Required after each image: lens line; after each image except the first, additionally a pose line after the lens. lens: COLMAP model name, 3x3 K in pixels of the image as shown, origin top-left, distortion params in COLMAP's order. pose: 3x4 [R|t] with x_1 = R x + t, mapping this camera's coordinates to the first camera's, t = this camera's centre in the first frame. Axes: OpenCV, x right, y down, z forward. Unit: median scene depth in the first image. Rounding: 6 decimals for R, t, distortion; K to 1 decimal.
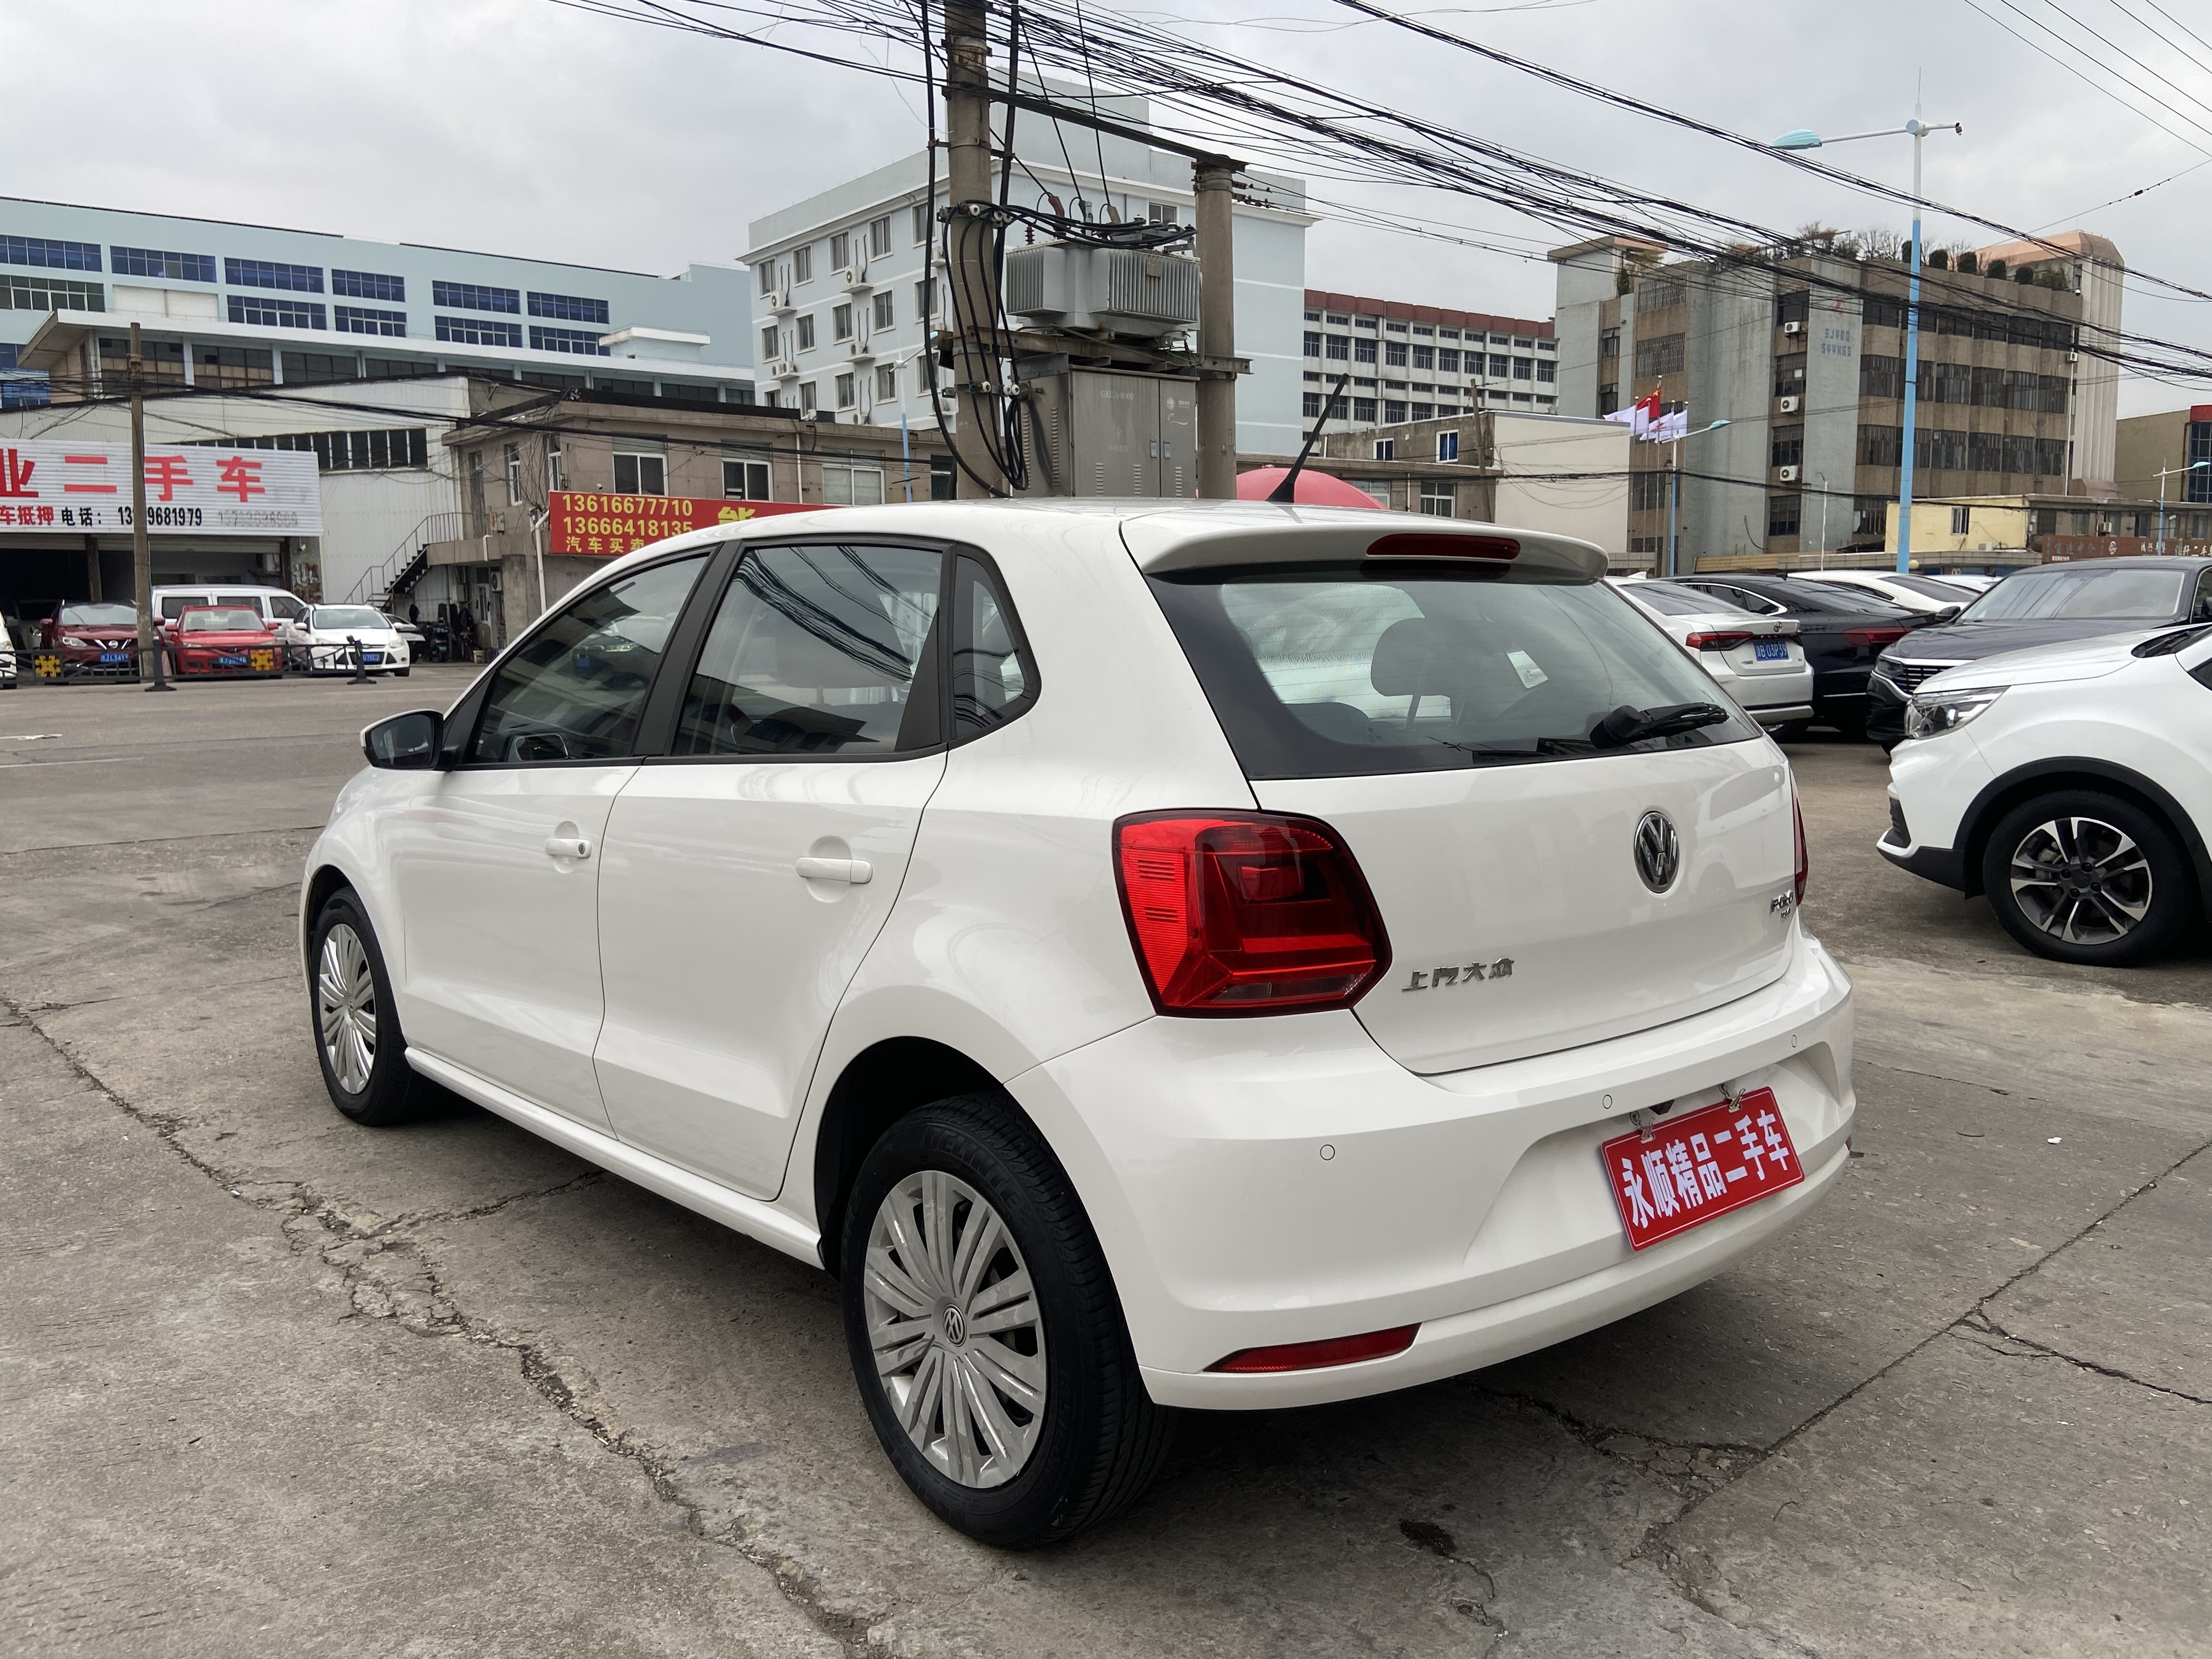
lens RADIAL K [[1657.5, 0, 1105.3], [0, 1657.5, 796.0], [0, 0, 1]] dist [0.131464, -0.167180]
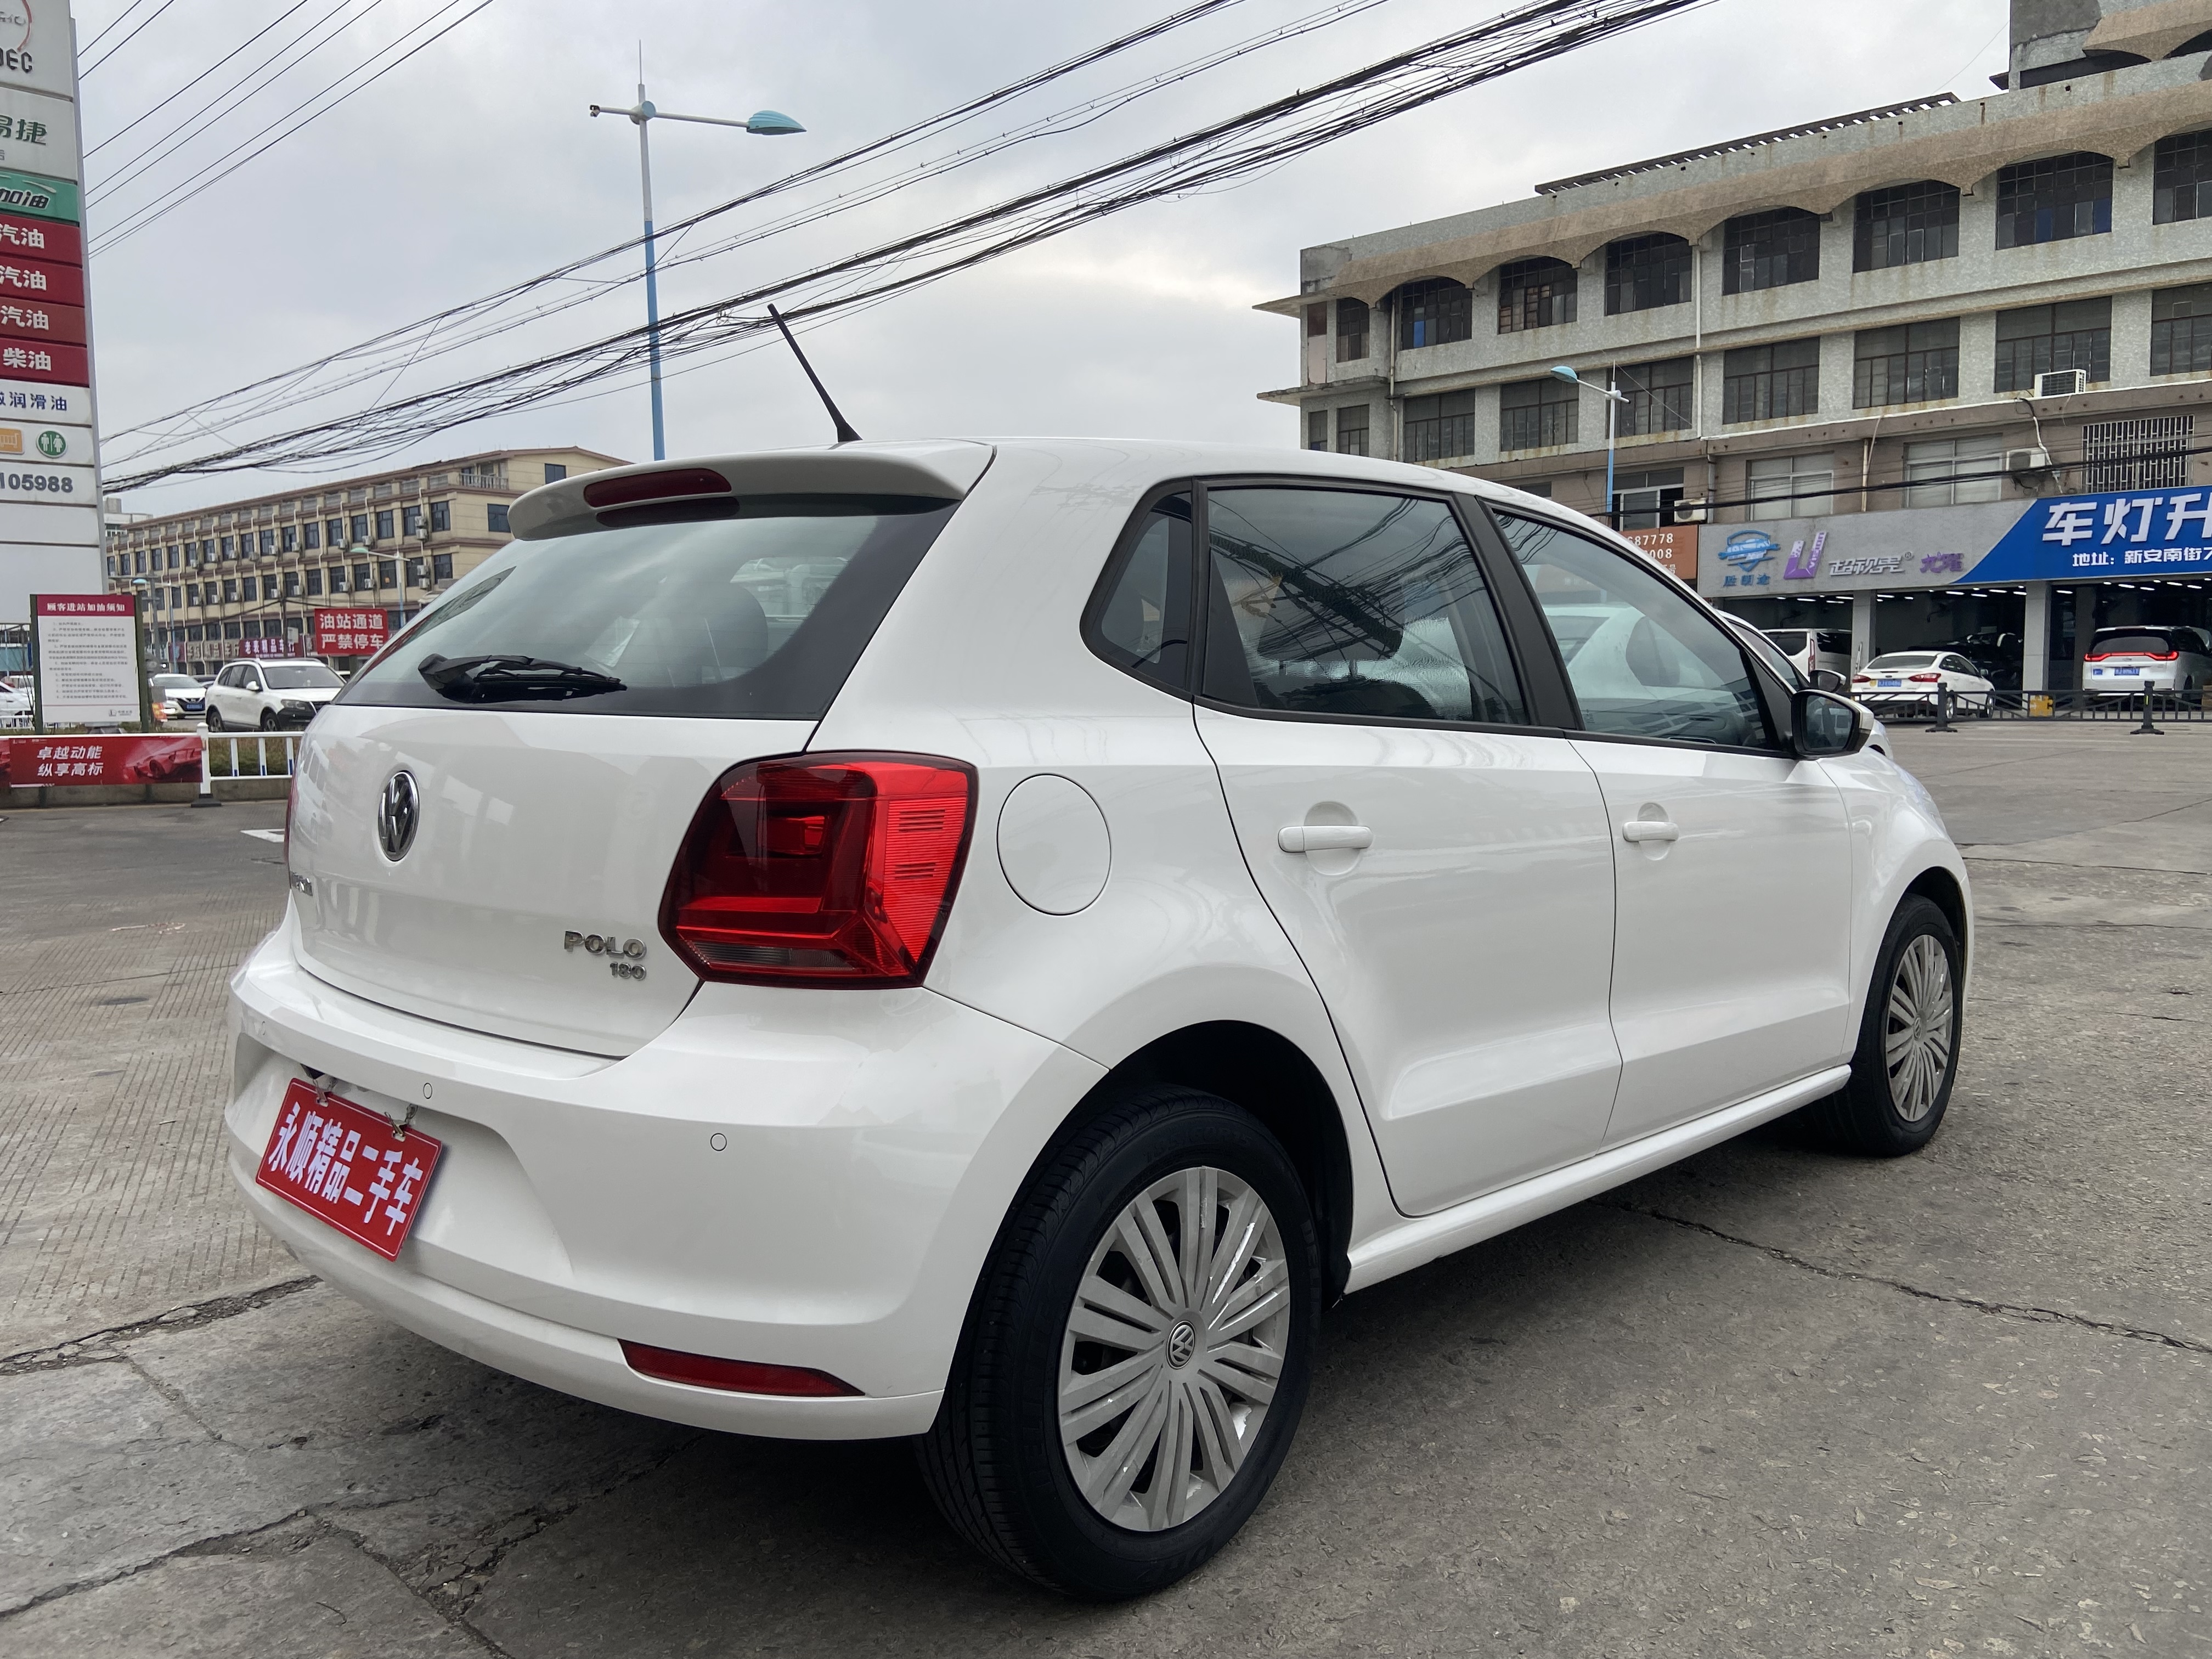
lens RADIAL K [[1657.5, 0, 1105.3], [0, 1657.5, 796.0], [0, 0, 1]] dist [0.131464, -0.167180]
pose [[0.084256, 0.078127, -0.993377, 0.237524], [-0.102410, 0.992321, 0.069358, -0.014958], [0.991168, 0.095887, 0.091610, 0.243303]]
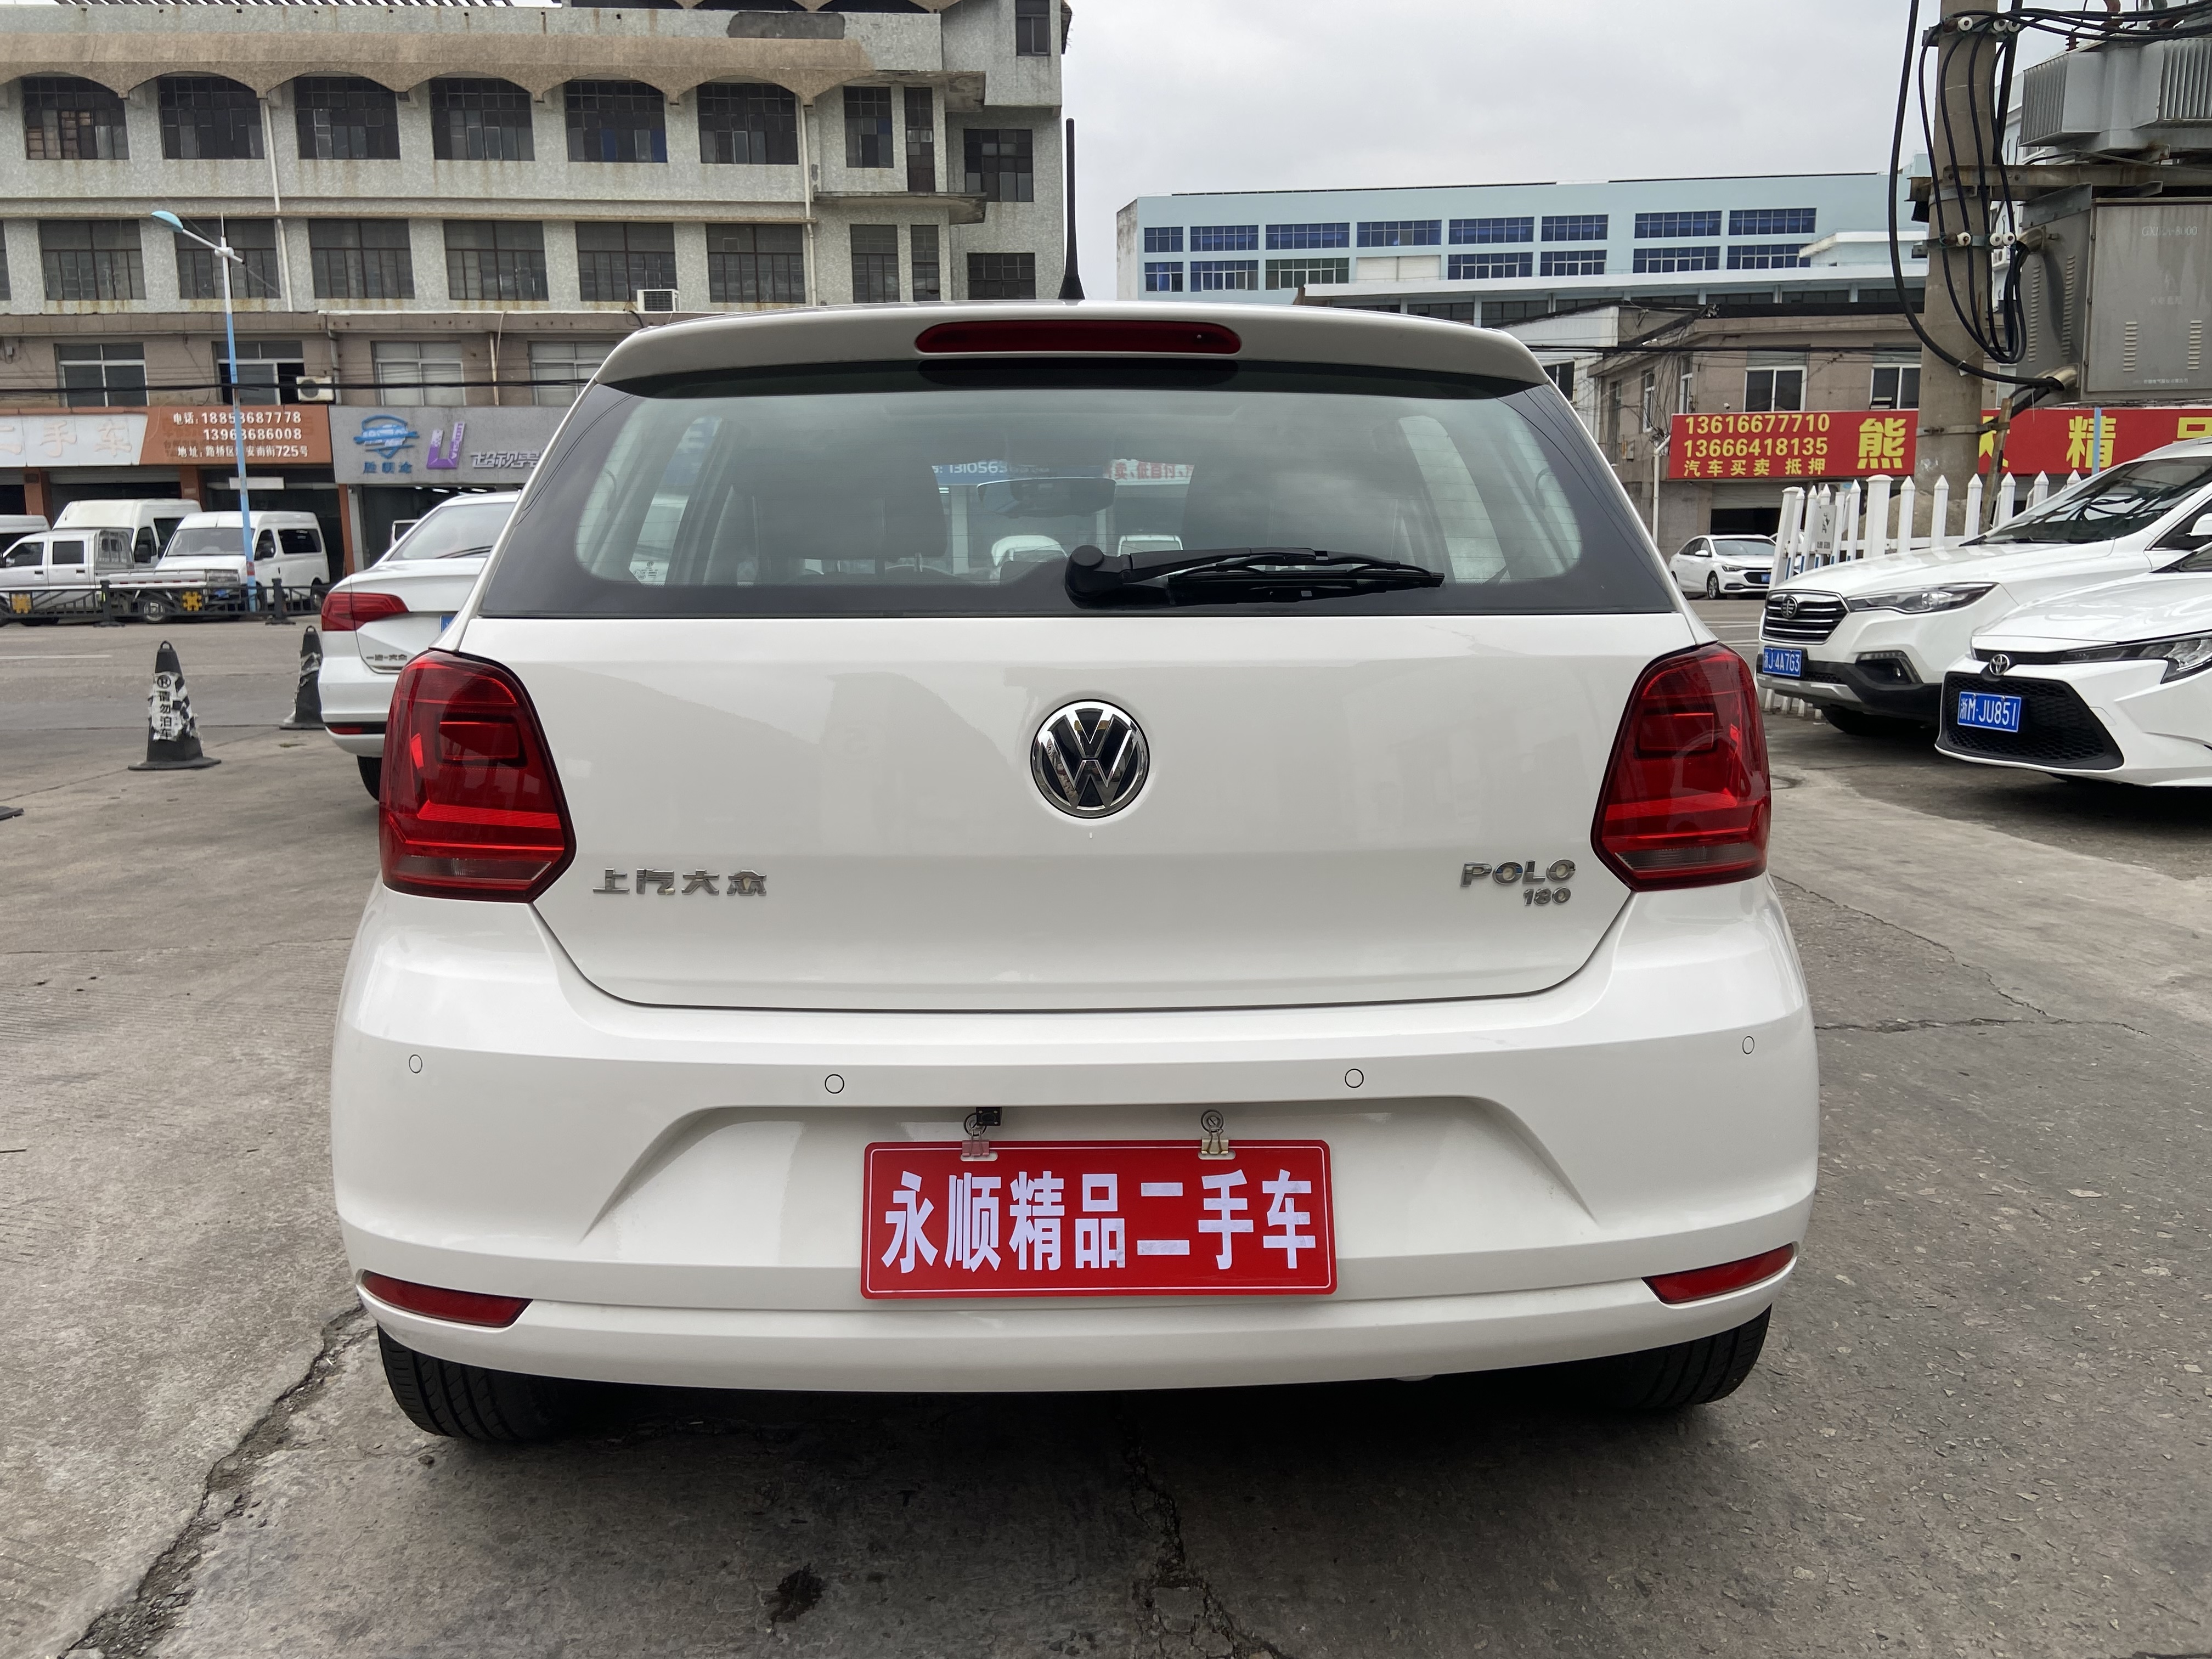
lens RADIAL K [[1657.5, 0, 1105.3], [0, 1657.5, 796.0], [0, 0, 1]] dist [0.131464, -0.167180]
pose [[0.773327, 0.089967, -0.627592, 0.143605], [-0.065559, 0.995922, 0.061985, 0.001055], [0.630609, -0.006791, 0.776071, 0.089330]]
